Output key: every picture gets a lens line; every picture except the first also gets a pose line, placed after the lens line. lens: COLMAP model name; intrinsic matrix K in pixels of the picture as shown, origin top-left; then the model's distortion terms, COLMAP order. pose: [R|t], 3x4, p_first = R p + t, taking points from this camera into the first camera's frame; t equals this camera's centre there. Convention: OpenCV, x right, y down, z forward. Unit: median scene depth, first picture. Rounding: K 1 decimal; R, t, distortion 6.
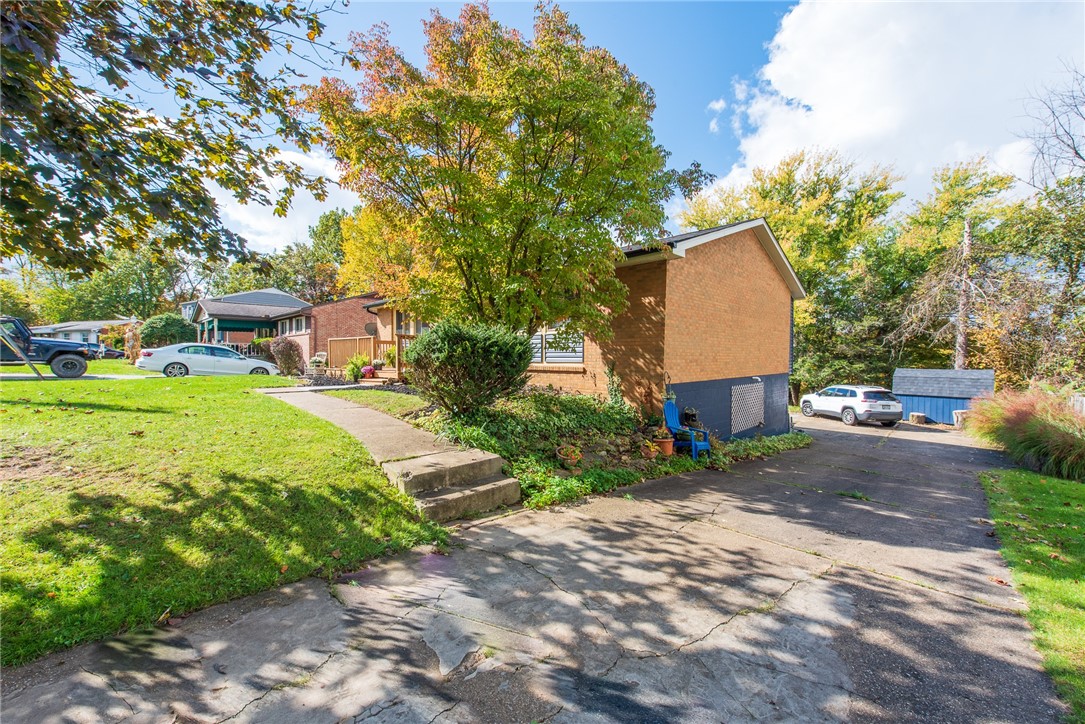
lens RADIAL K [[422.0, 0, 545.4], [0, 422.0, 365.3], [0, 0, 1]] dist [0.011669, -0.004142]
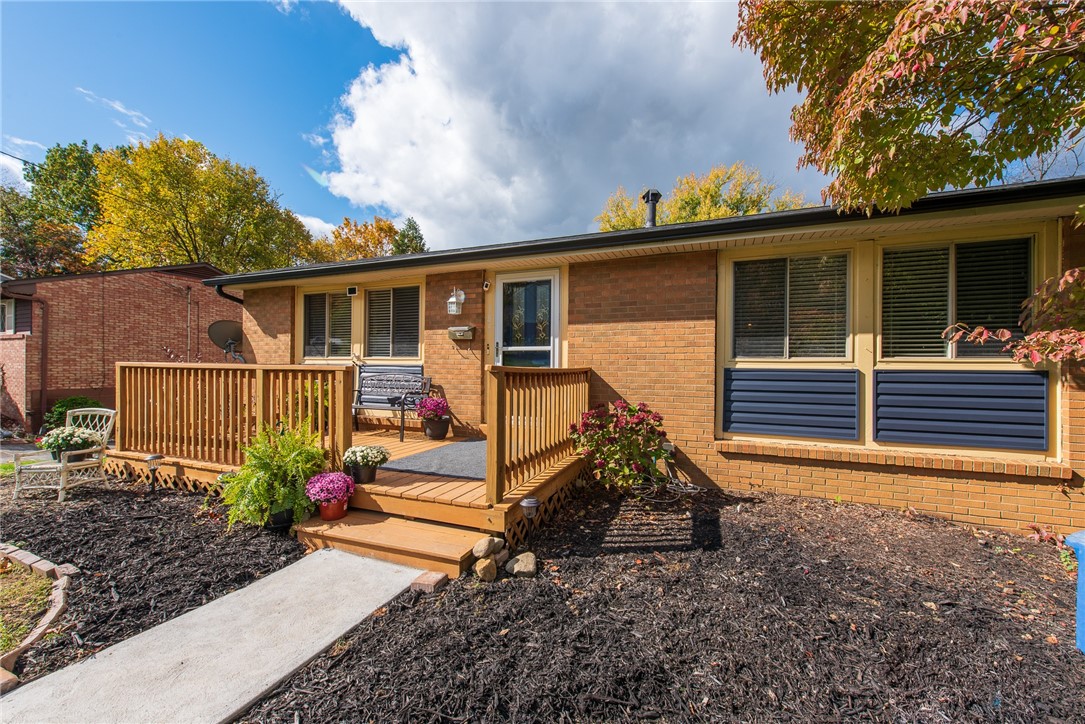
lens RADIAL K [[422.0, 0, 545.4], [0, 422.0, 365.3], [0, 0, 1]] dist [0.011669, -0.004142]
pose [[0.927283, 0.004643, 0.374333, -0.201299], [0.002423, 0.999828, -0.018404, -0.033348], [-0.374354, 0.017973, 0.927112, 0.349074]]
